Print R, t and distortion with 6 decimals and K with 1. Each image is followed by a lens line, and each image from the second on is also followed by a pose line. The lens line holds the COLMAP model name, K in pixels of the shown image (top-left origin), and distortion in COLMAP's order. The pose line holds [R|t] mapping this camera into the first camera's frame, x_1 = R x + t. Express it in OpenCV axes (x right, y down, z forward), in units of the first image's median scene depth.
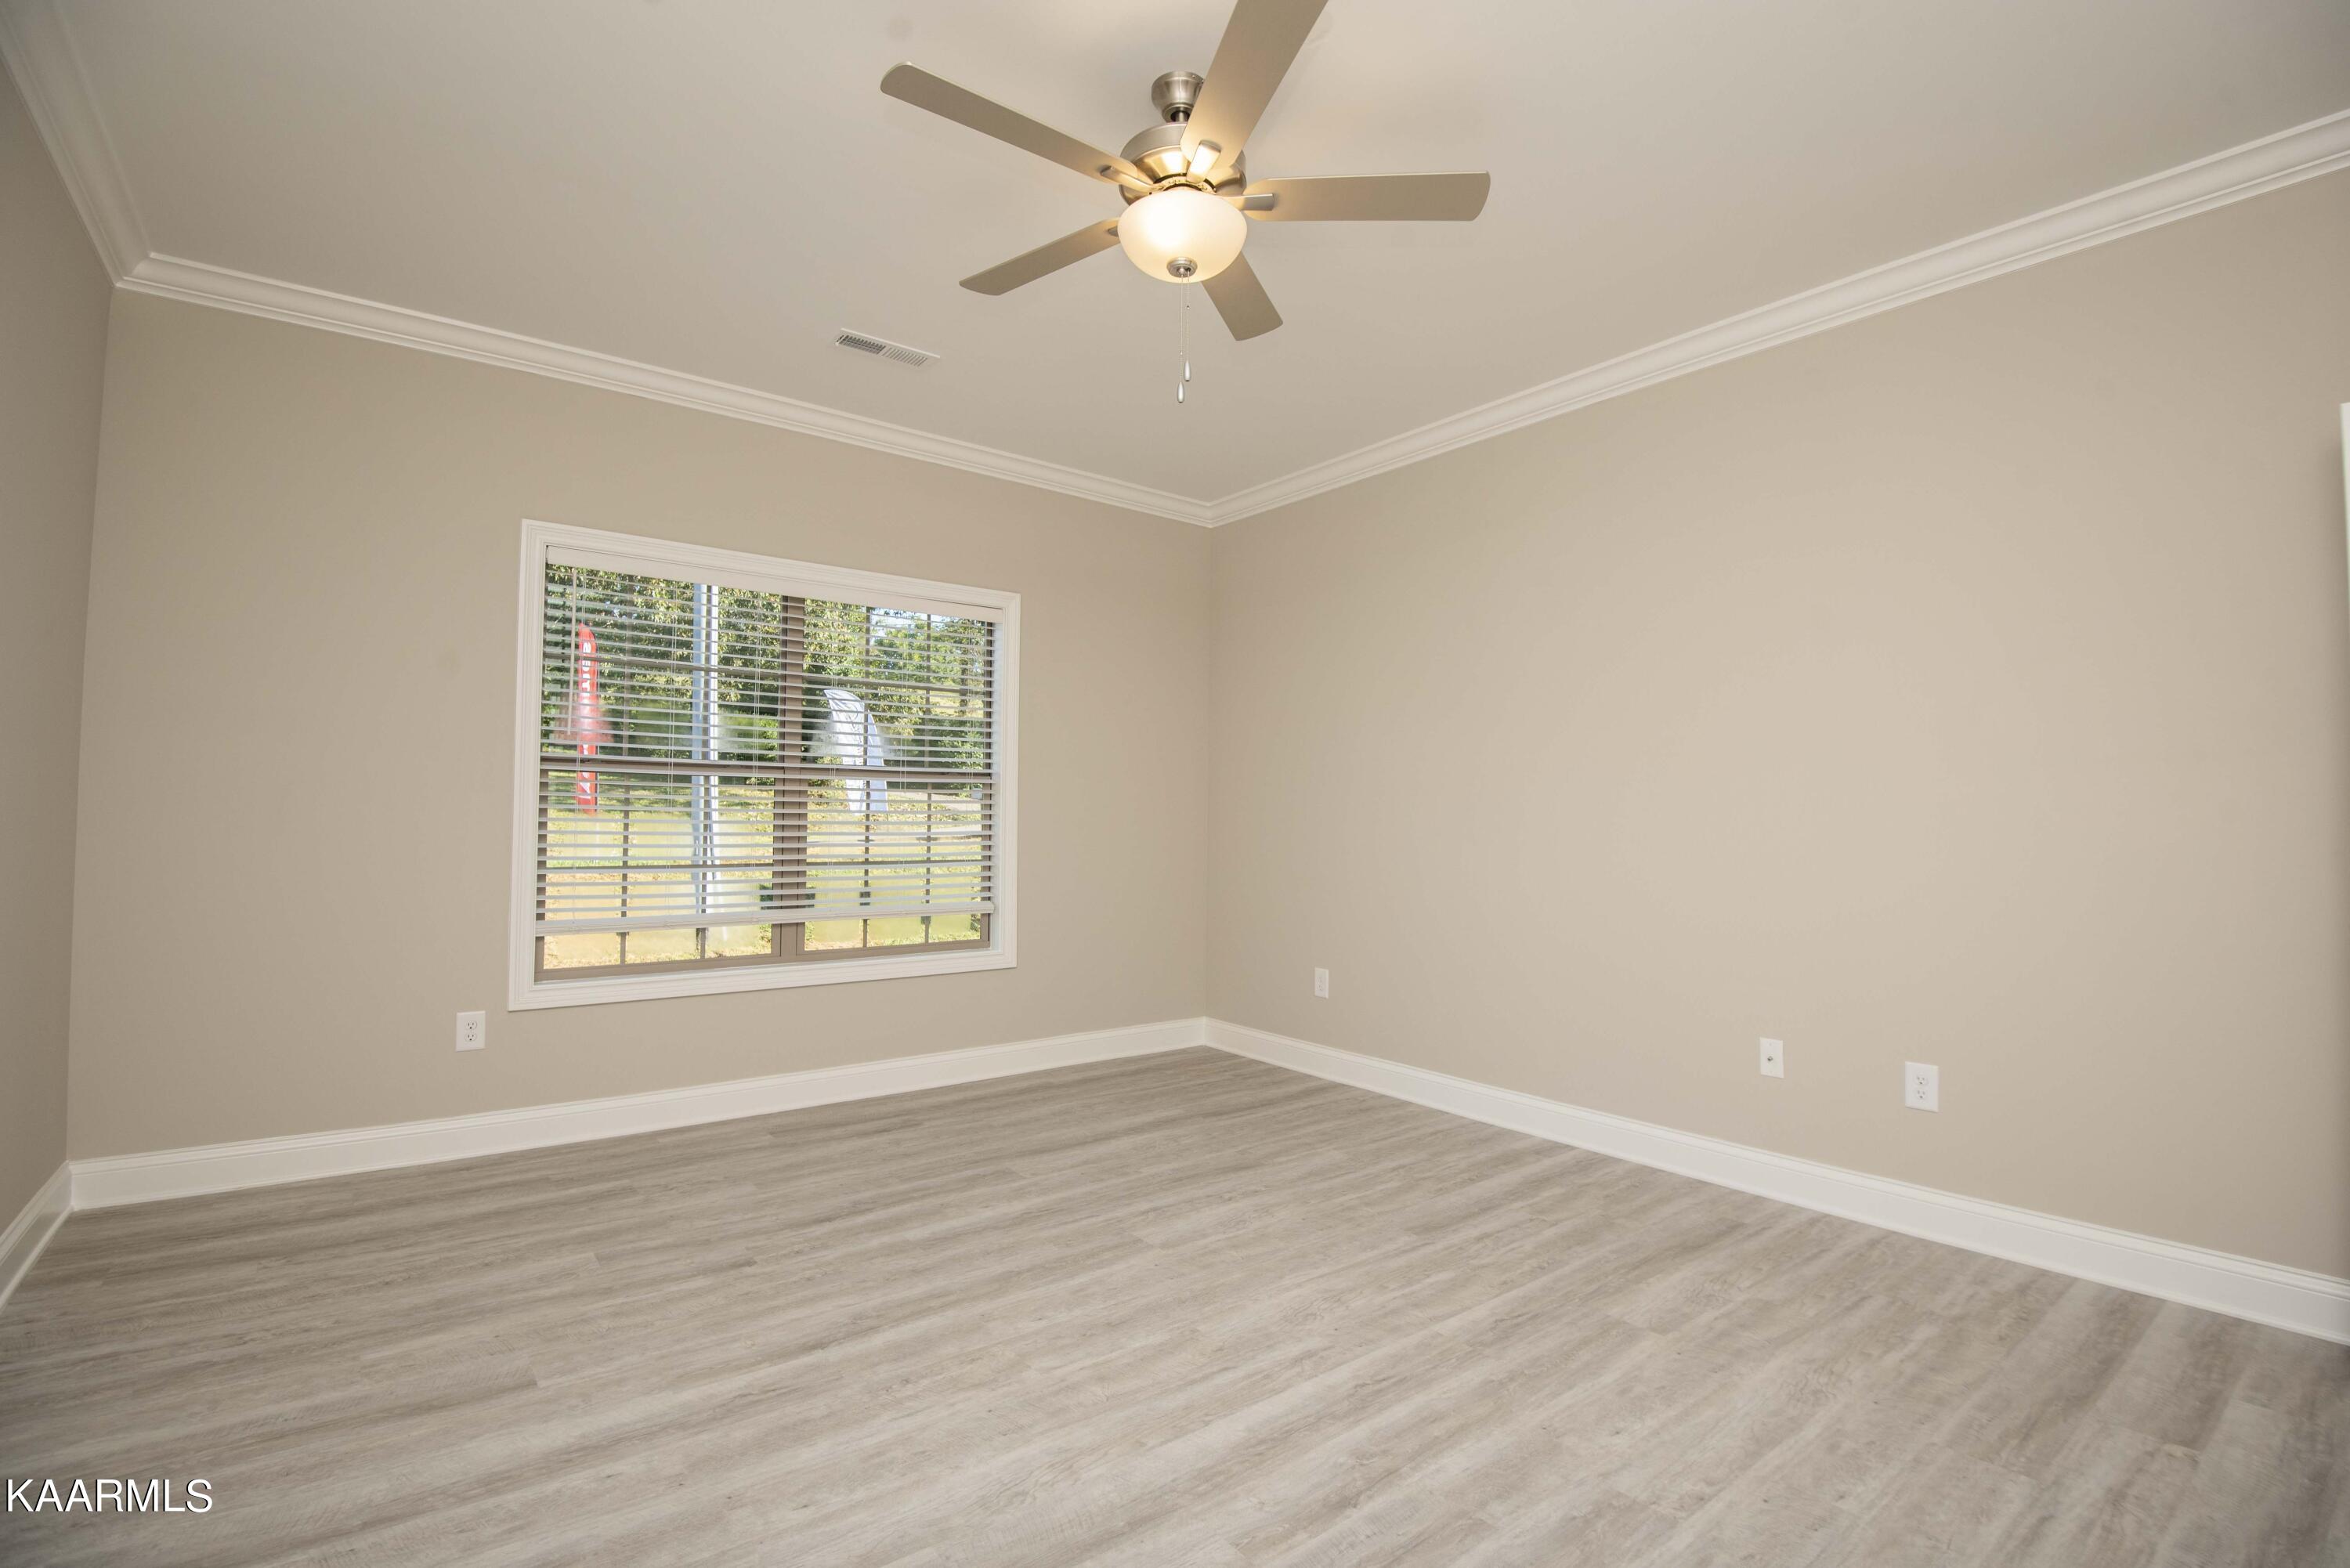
lens RADIAL K [[1072.1, 0, 1195.0], [0, 1072.1, 777.0], [0, 0, 1]] dist [-0.012964, -0.014941]
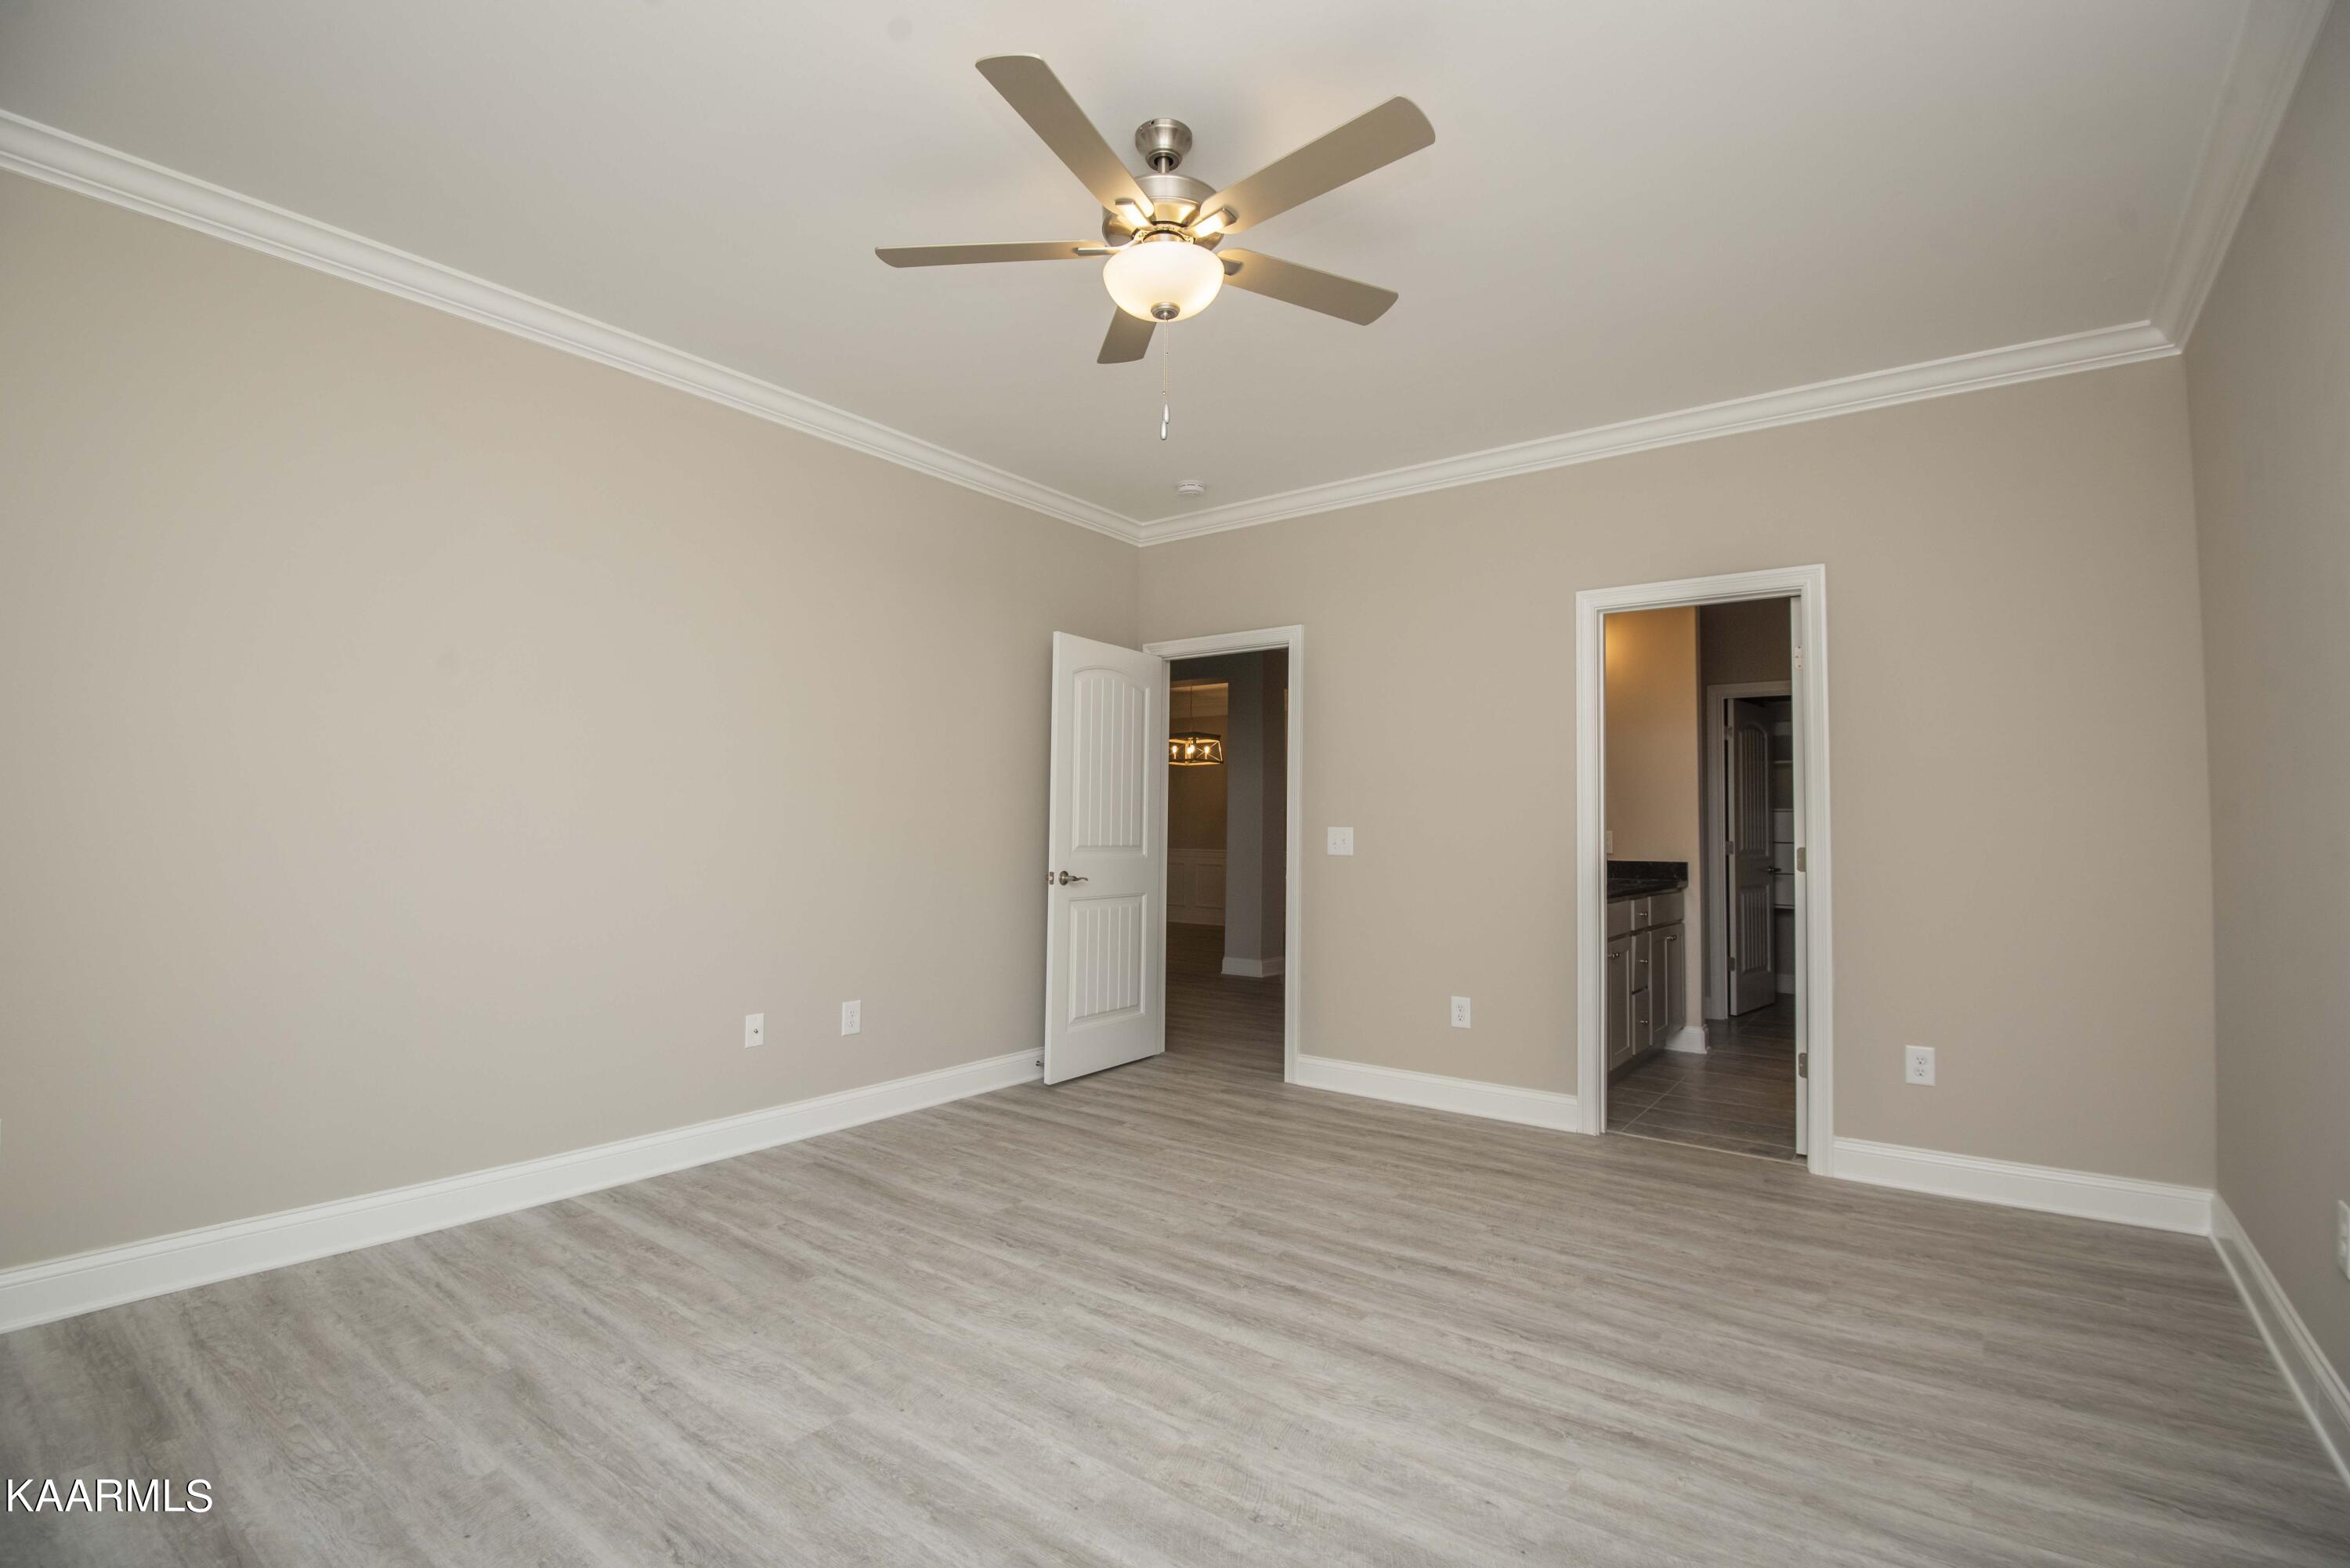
lens RADIAL K [[1072.1, 0, 1177.5], [0, 1072.1, 776.7], [0, 0, 1]] dist [-0.012964, -0.014941]
pose [[-0.253593, 0.034433, 0.966698, -0.805042], [-0.049836, 0.997574, -0.048606, 0.022674], [-0.966026, -0.060503, -0.251262, 0.971070]]
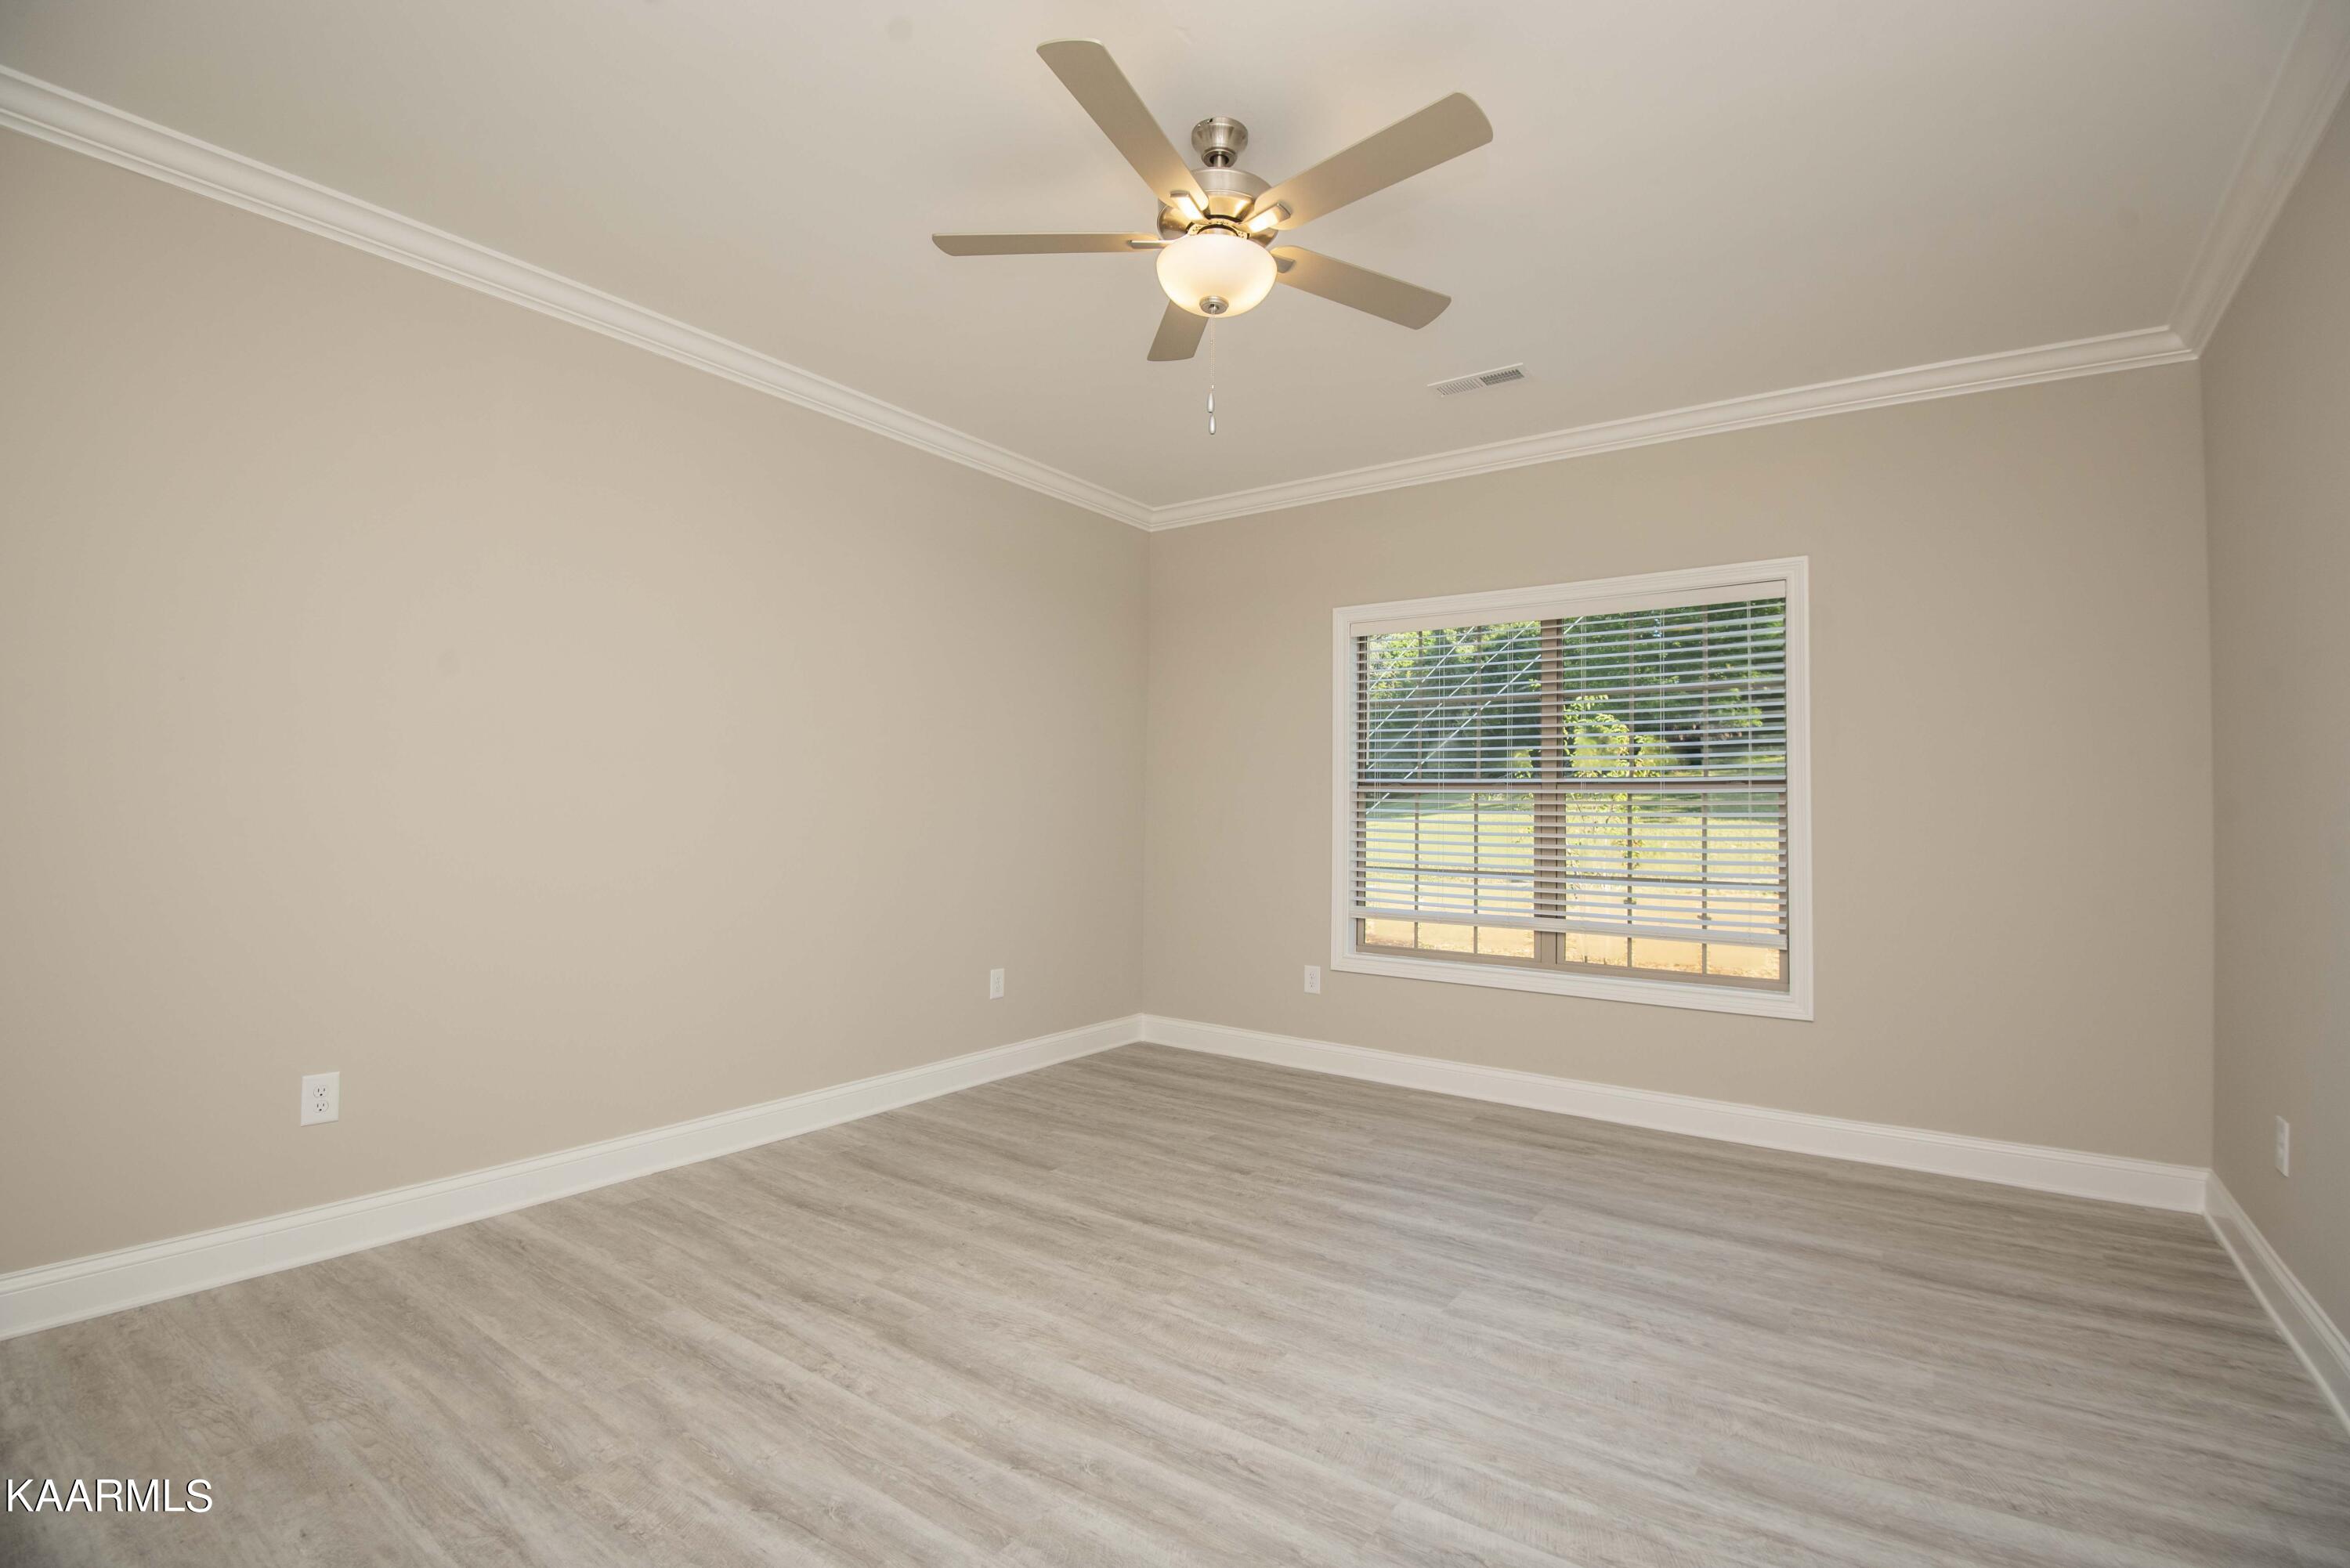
lens RADIAL K [[1072.1, 0, 1185.0], [0, 1072.1, 769.3], [0, 0, 1]] dist [-0.012964, -0.014941]
pose [[0.285201, -0.043535, -0.957479, 0.770696], [0.023225, 0.998988, -0.038505, 0.014637], [0.958186, -0.011256, 0.285923, 0.527800]]
